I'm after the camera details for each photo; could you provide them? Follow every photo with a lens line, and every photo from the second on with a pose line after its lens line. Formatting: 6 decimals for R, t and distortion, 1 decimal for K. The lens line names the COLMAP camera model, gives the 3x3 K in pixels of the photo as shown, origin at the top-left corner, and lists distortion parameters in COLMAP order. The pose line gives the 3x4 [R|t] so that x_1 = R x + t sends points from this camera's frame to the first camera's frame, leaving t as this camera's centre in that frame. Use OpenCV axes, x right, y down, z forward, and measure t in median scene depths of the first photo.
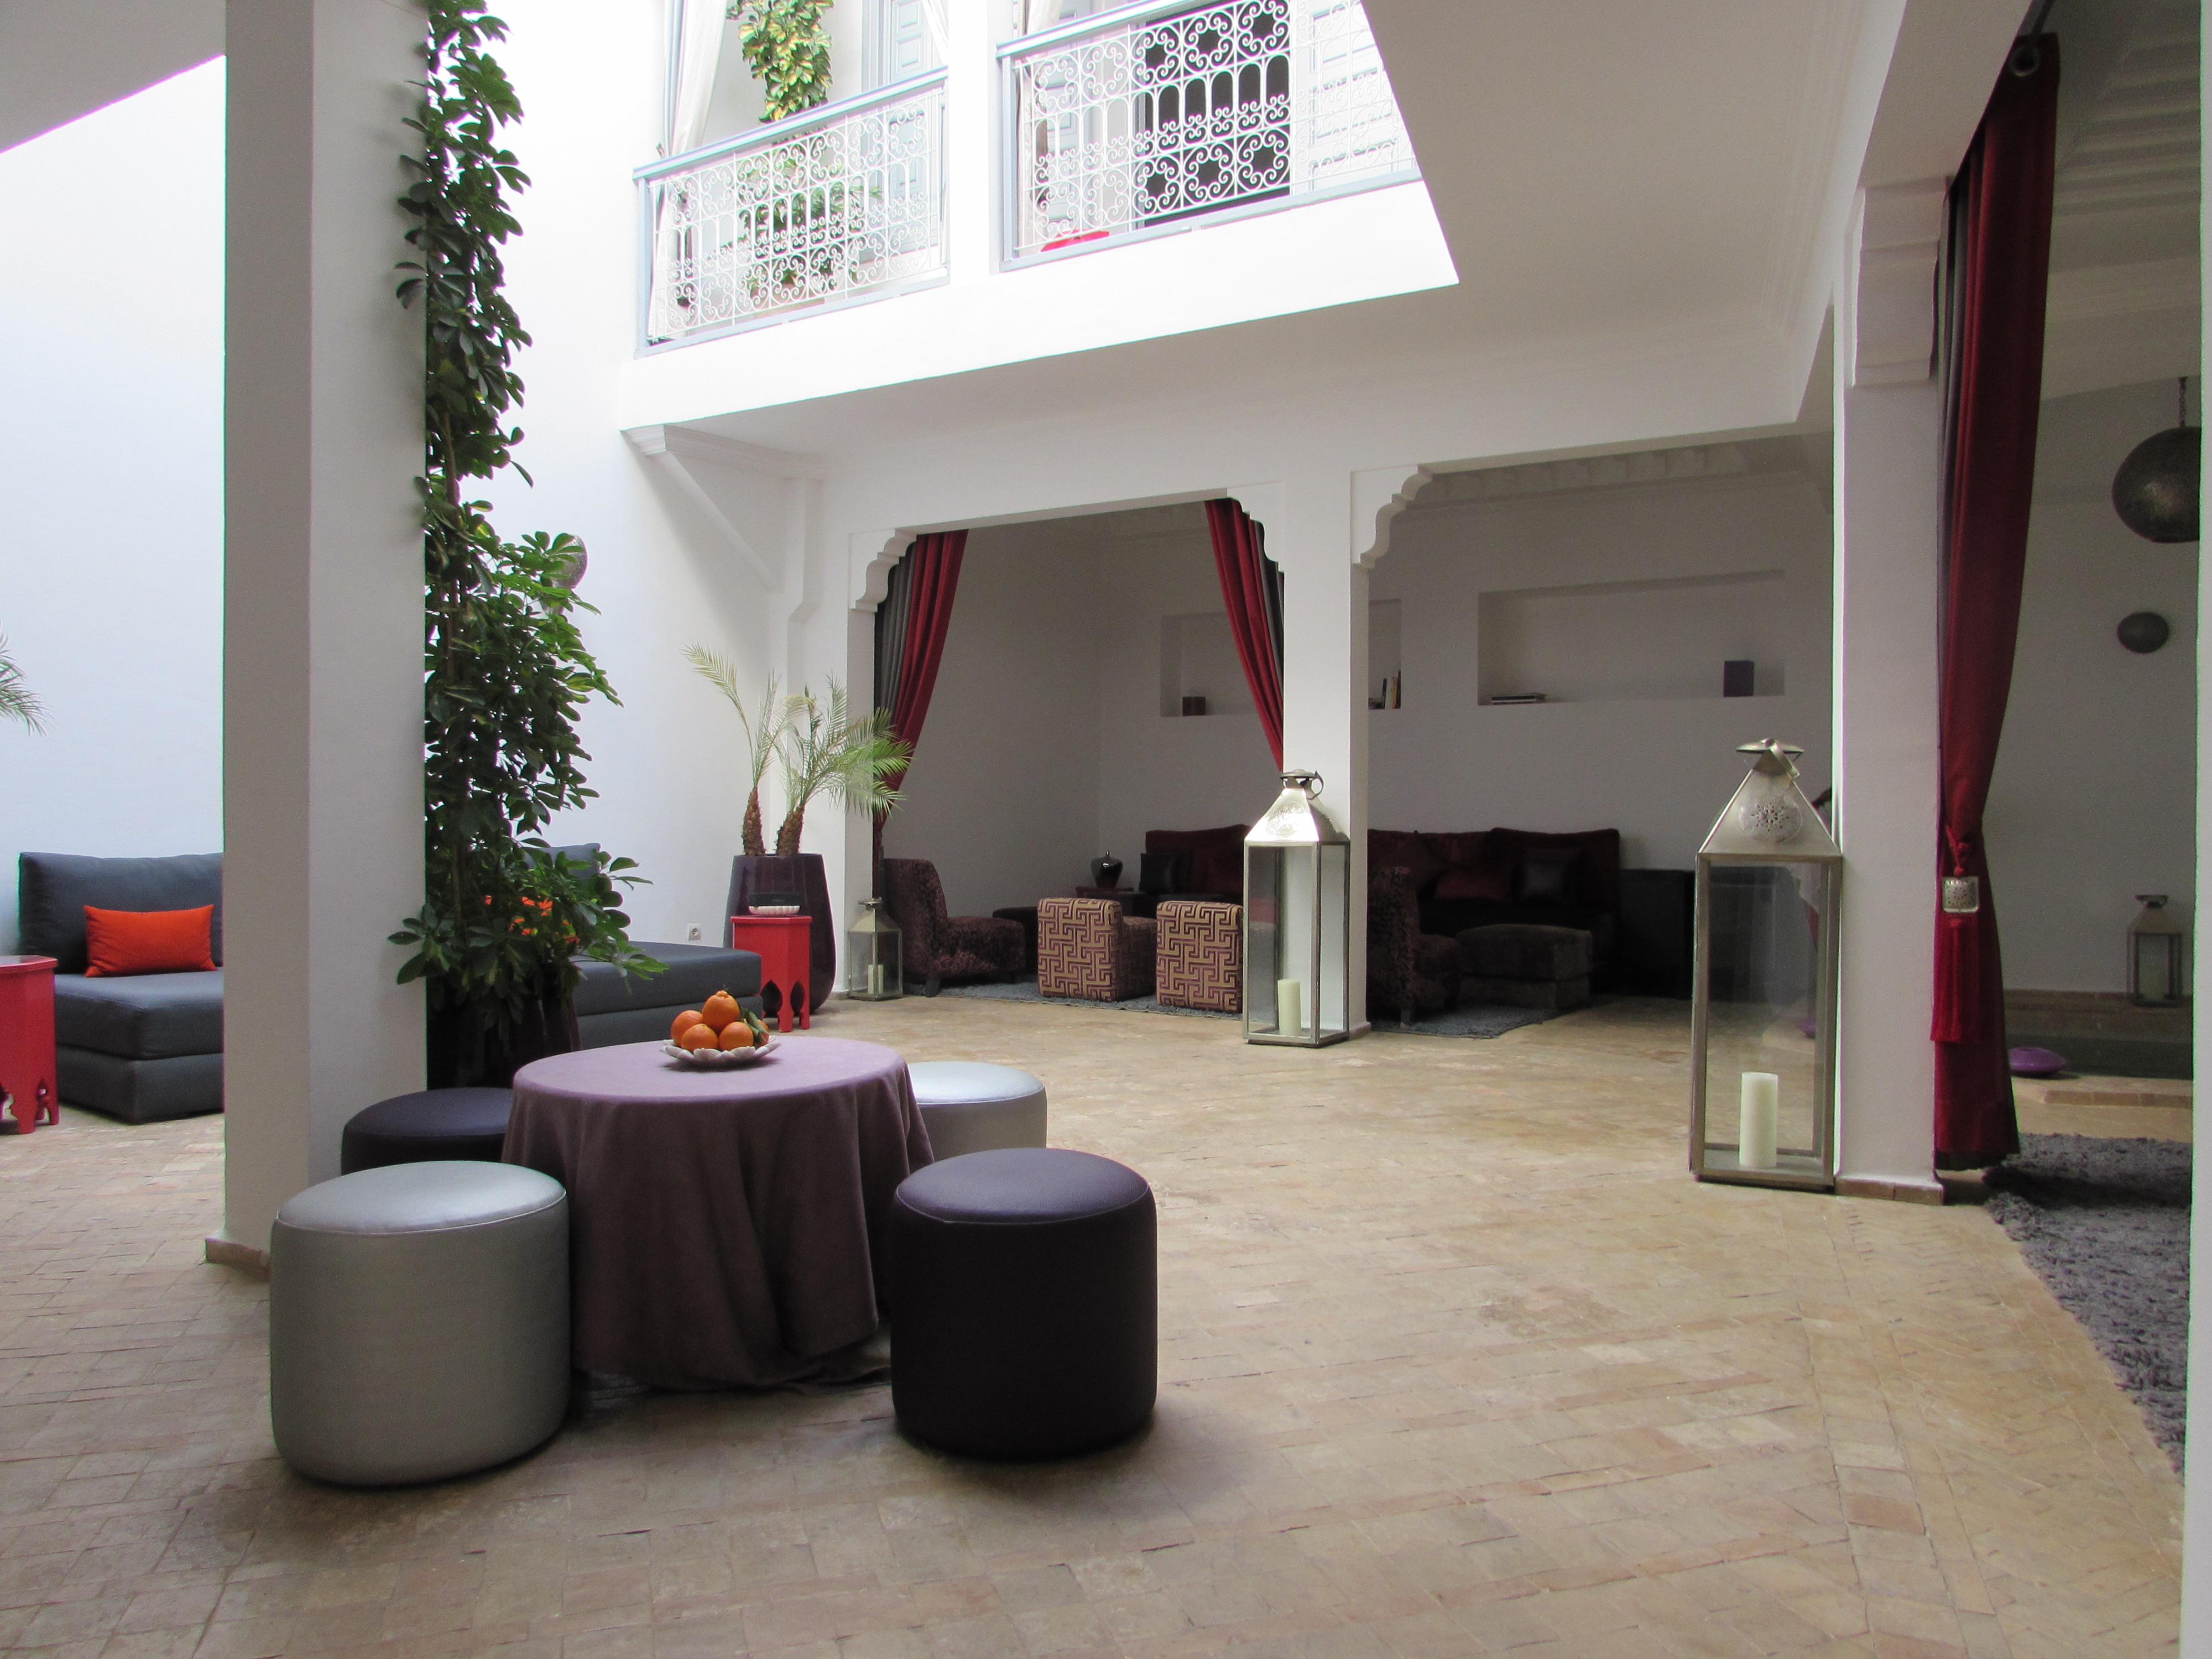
lens RADIAL K [[1554.8, 0, 1106.0], [0, 1554.8, 829.5], [0, 0, 1]] dist [-0.043927, 0.021938]
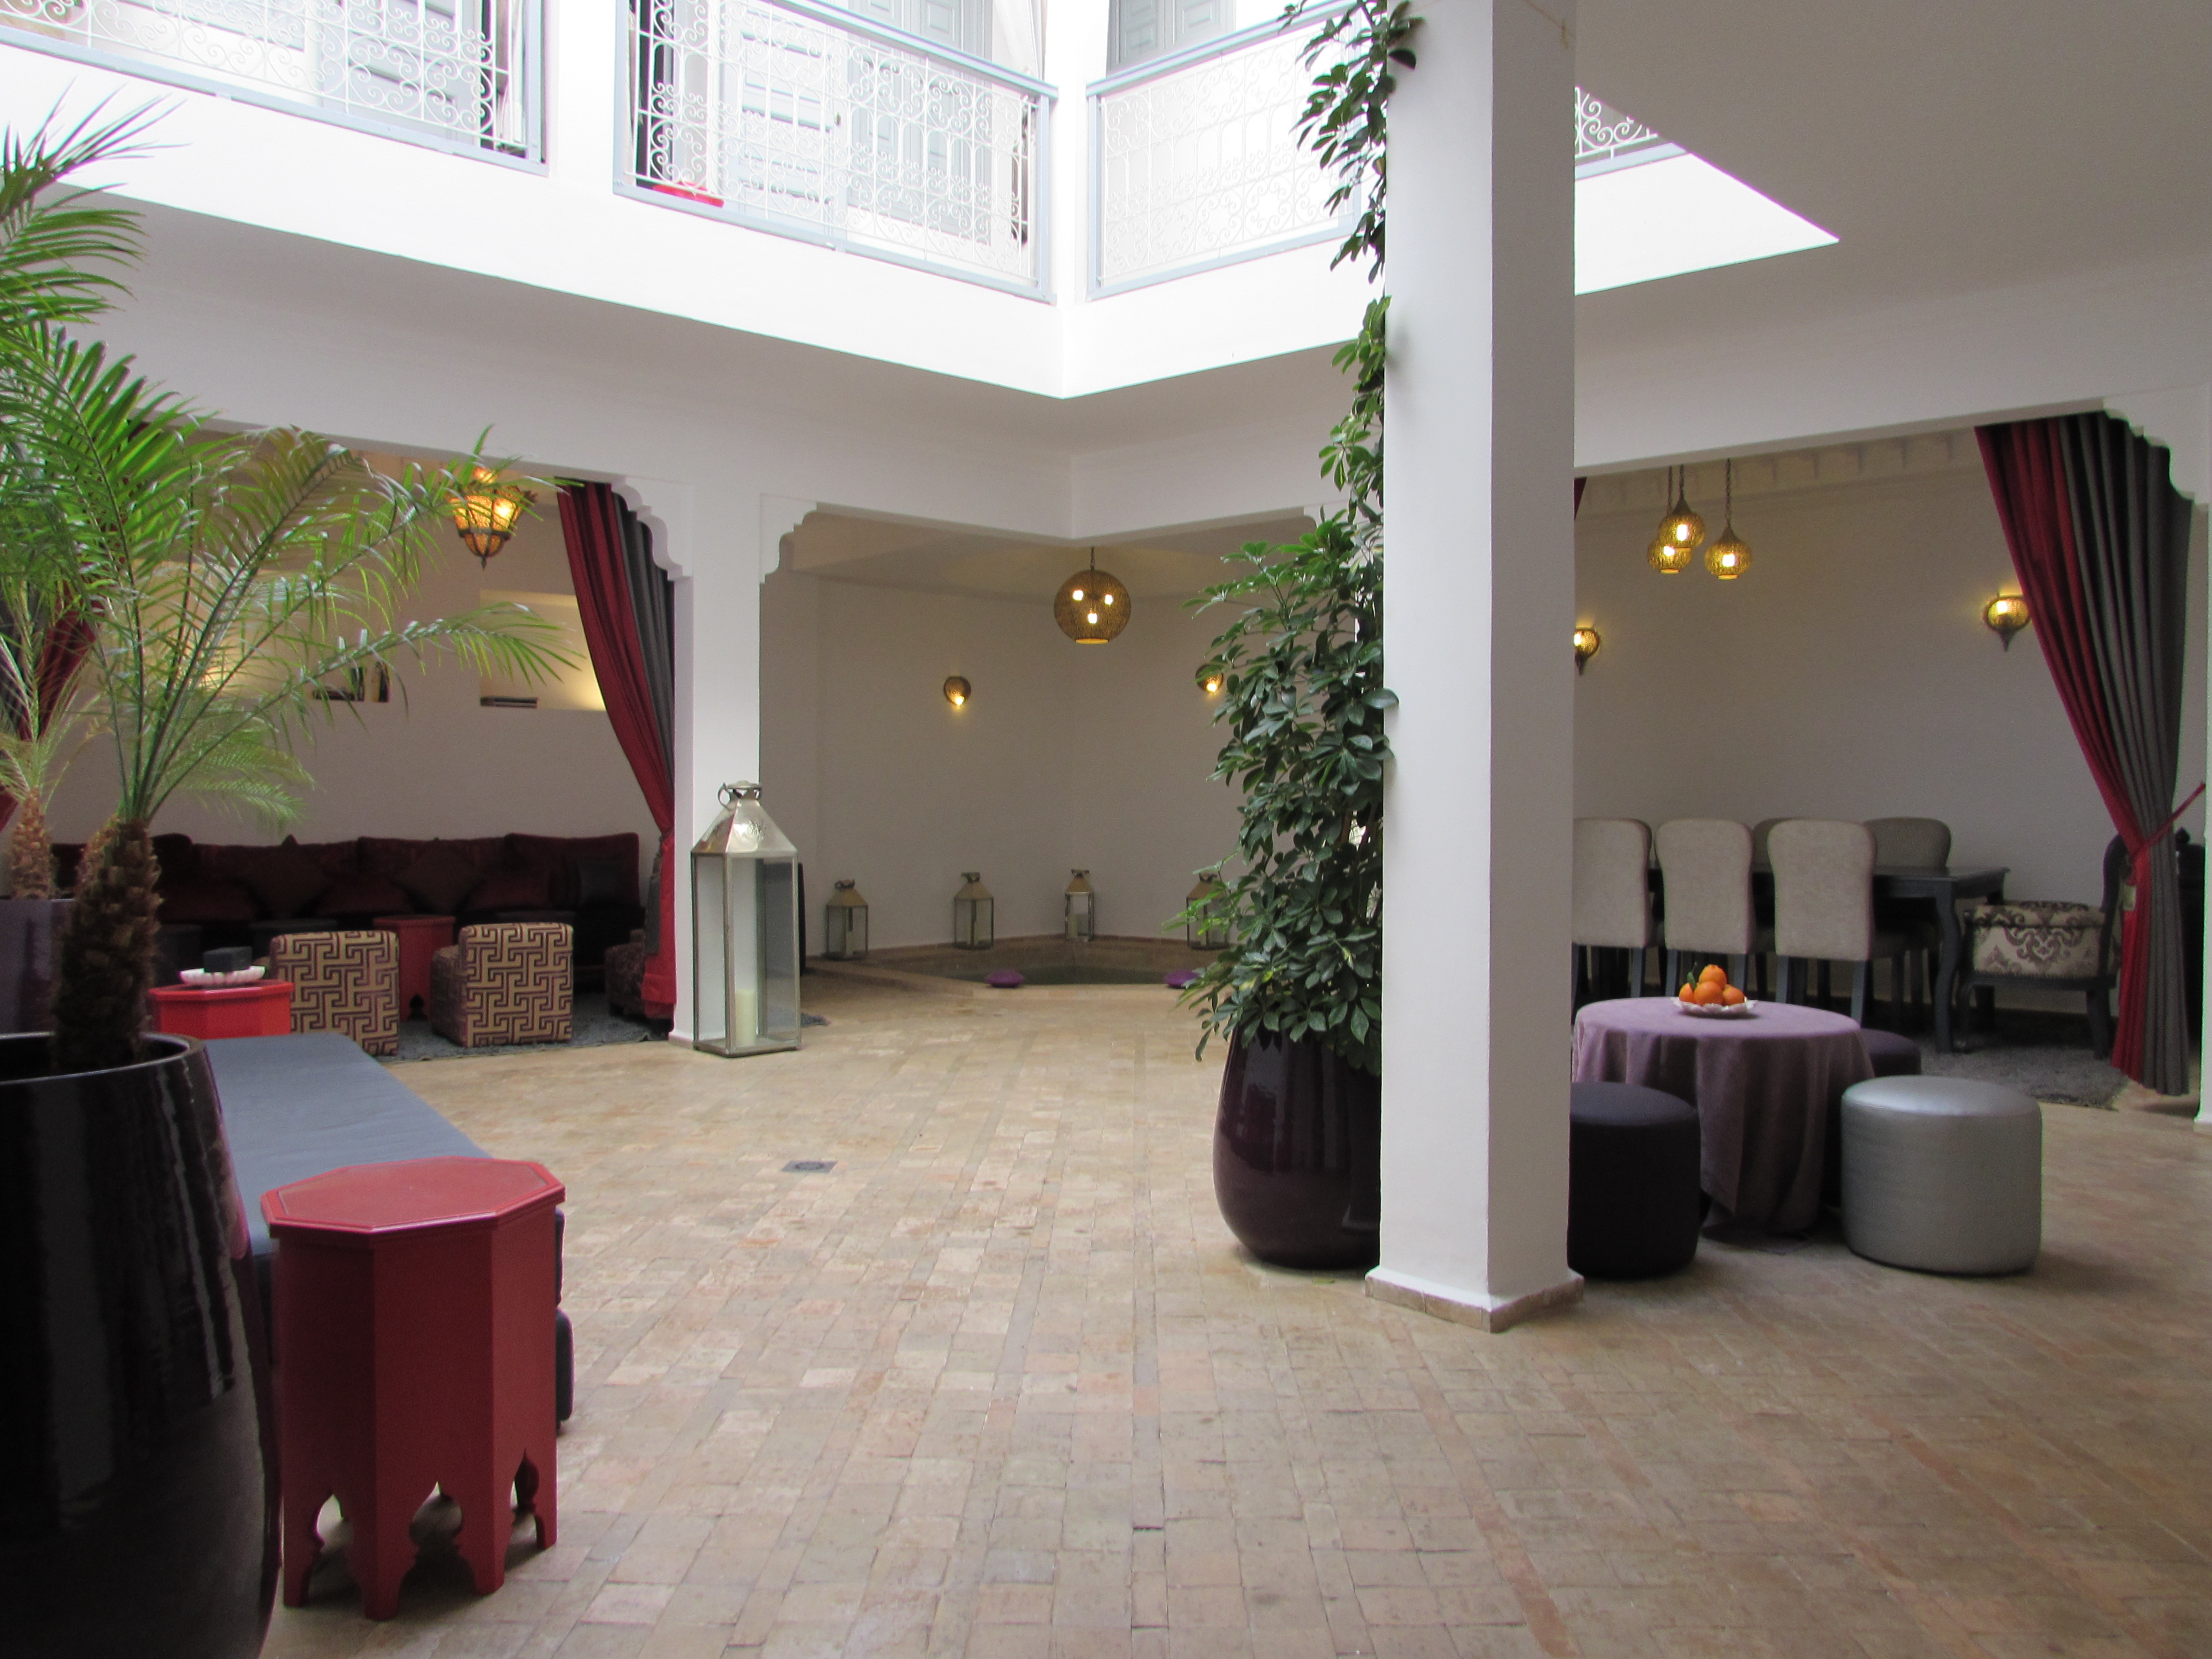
lens RADIAL K [[1554.8, 0, 1106.0], [0, 1554.8, 829.5], [0, 0, 1]] dist [-0.043927, 0.021938]
pose [[0.331218, -0.013790, 0.943453, -0.827591], [0.004883, 0.999905, 0.012900, -0.021183], [-0.943542, 0.000334, 0.331254, 0.491789]]
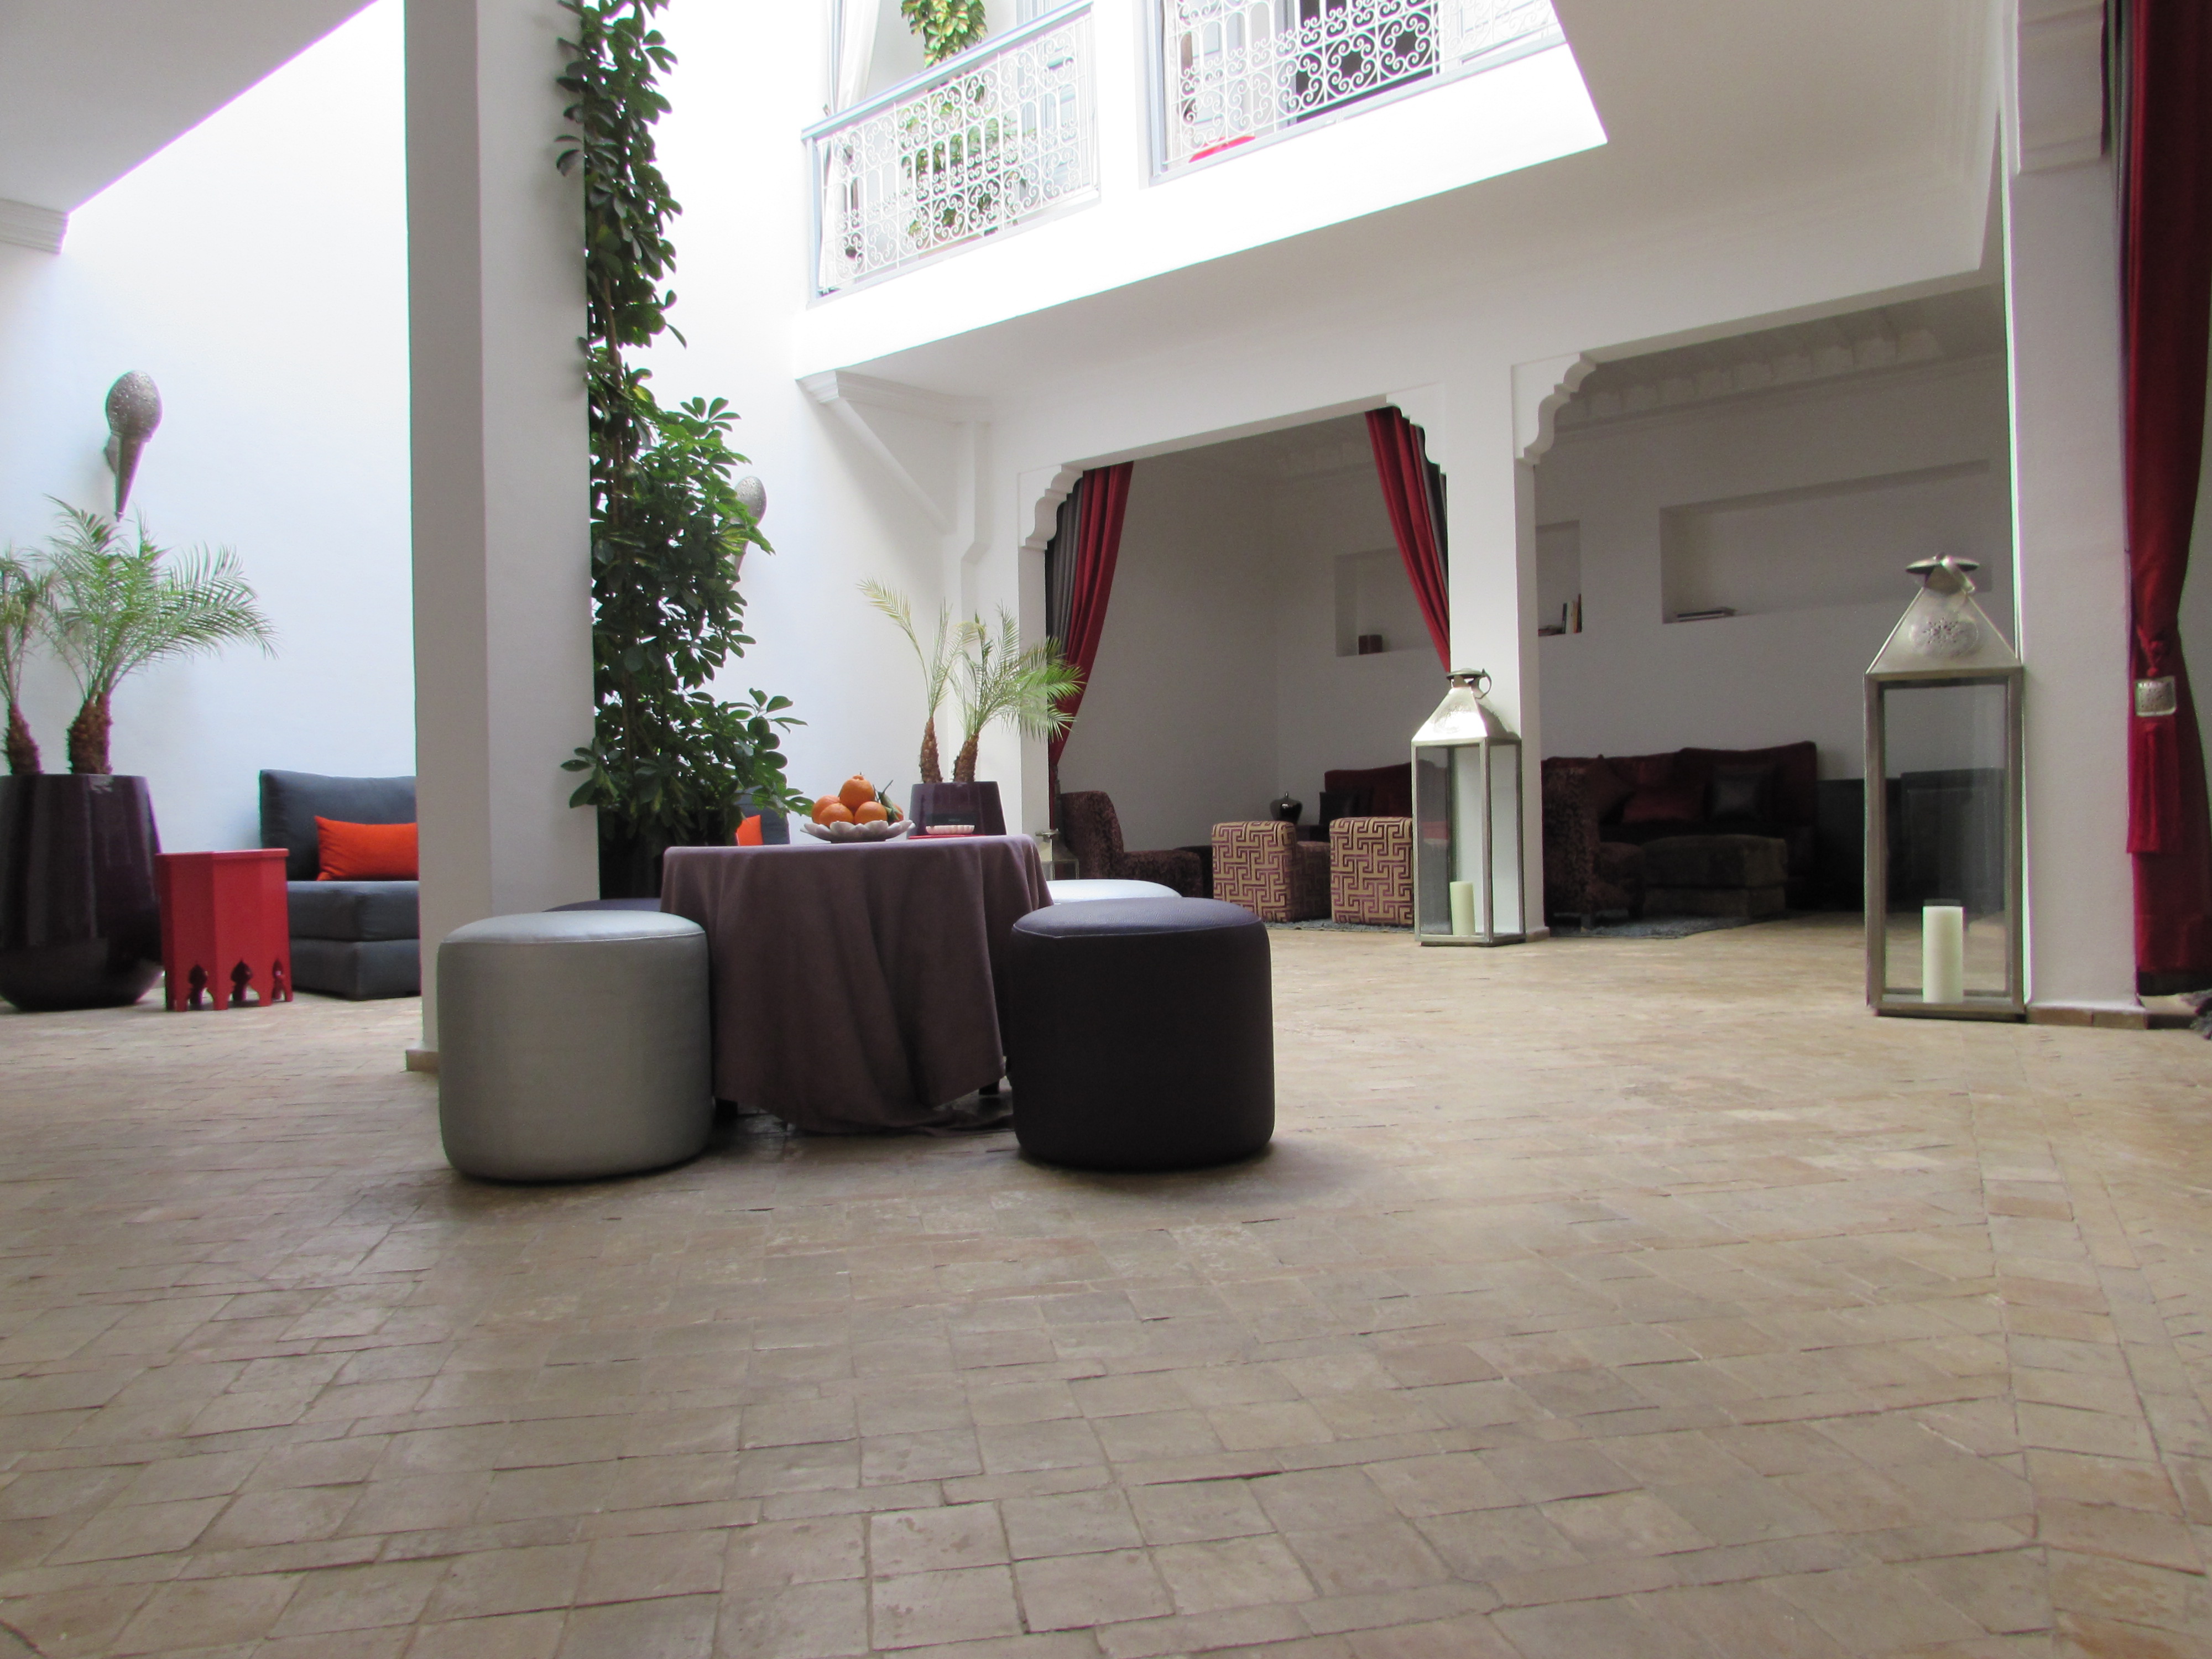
lens RADIAL K [[1554.8, 0, 1106.0], [0, 1554.8, 829.5], [0, 0, 1]] dist [-0.043927, 0.021938]
pose [[0.991274, -0.026178, -0.129195, 0.024480], [0.025380, 0.999647, -0.007816, 0.072654], [0.129355, 0.004469, 0.991588, -0.006527]]
